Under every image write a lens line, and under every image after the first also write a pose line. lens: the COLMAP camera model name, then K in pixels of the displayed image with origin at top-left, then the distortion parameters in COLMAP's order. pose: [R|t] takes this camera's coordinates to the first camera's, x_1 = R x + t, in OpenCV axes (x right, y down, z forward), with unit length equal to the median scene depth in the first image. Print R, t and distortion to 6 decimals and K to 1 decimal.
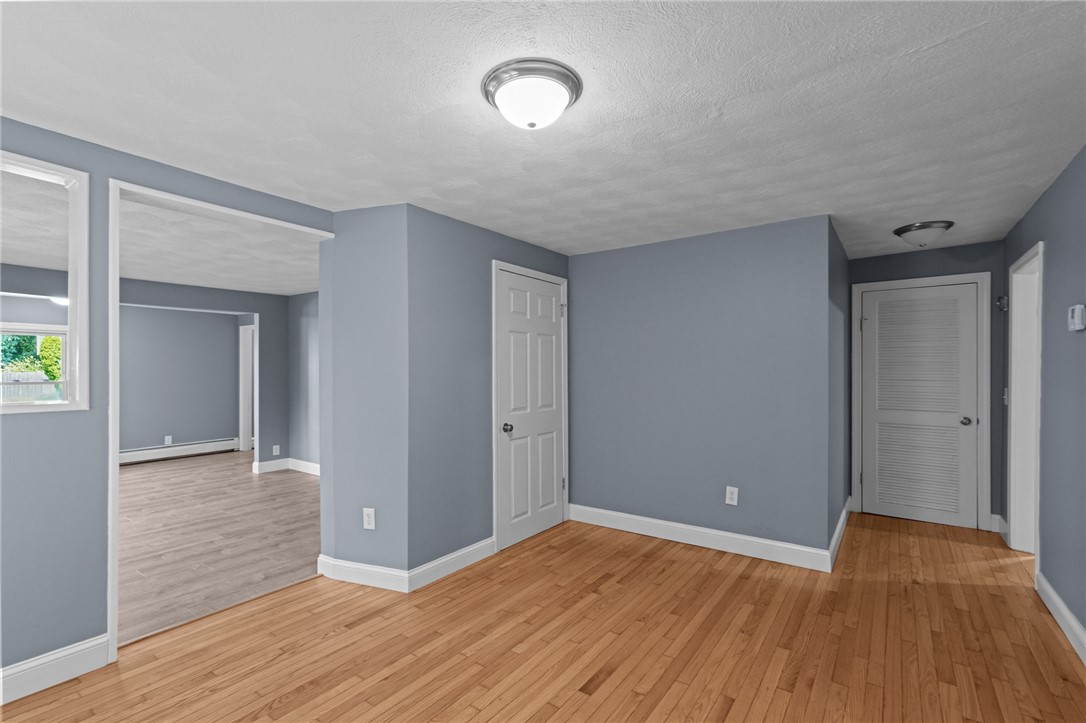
lens RADIAL K [[495.0, 0, 549.9], [0, 495.0, 365.6], [0, 0, 1]] dist [-0.039850, 0.010820]
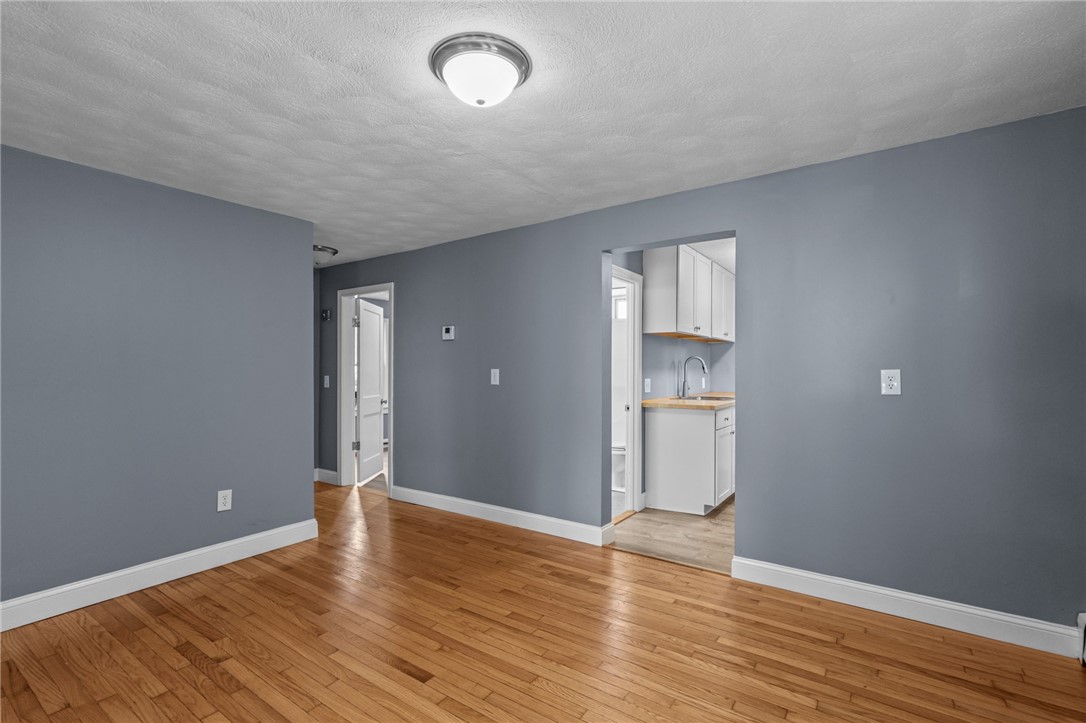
lens RADIAL K [[495.0, 0, 531.8], [0, 495.0, 368.9], [0, 0, 1]] dist [-0.039850, 0.010820]
pose [[-0.010963, -0.005716, 0.999924, -0.585156], [-0.000471, 0.999984, 0.005712, 0.024535], [-0.999940, -0.000408, -0.010966, 0.514730]]
